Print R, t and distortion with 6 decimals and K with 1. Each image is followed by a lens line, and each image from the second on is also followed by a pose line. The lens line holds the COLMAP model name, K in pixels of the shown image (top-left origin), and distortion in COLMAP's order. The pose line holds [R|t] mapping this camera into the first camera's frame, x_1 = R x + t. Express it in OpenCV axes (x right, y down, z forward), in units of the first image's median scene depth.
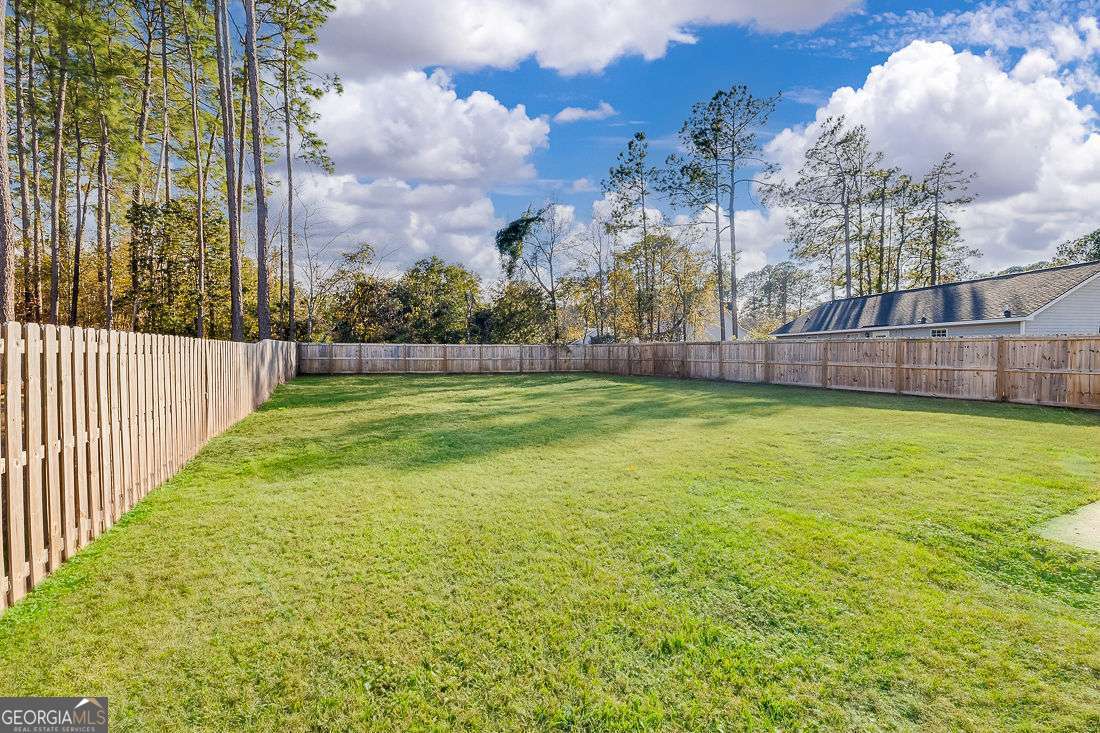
lens RADIAL K [[467.0, 0, 550.0], [0, 467.0, 366.5], [0, 0, 1]] dist [-0.001015, -0.000292]
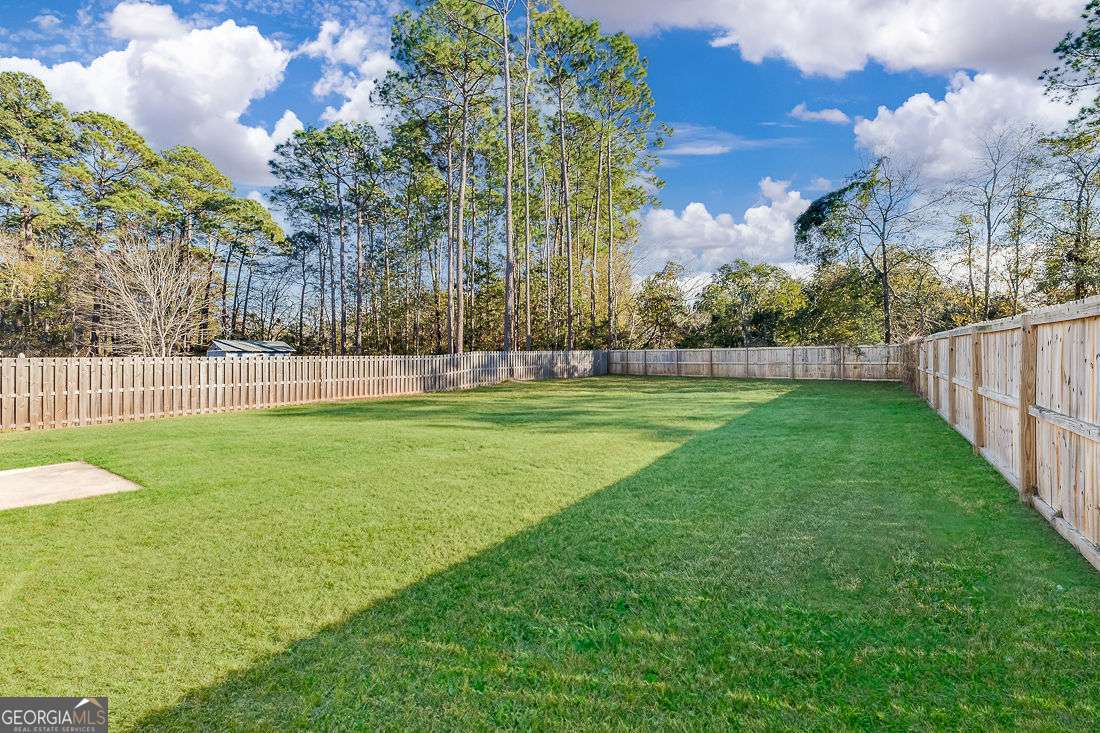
lens RADIAL K [[467.0, 0, 550.0], [0, 467.0, 366.5], [0, 0, 1]] dist [-0.001015, -0.000292]
pose [[0.514690, 0.011494, -0.857300, 0.439848], [-0.007506, 0.999932, 0.008900, -0.015118], [0.857344, 0.001854, 0.514741, 0.176132]]
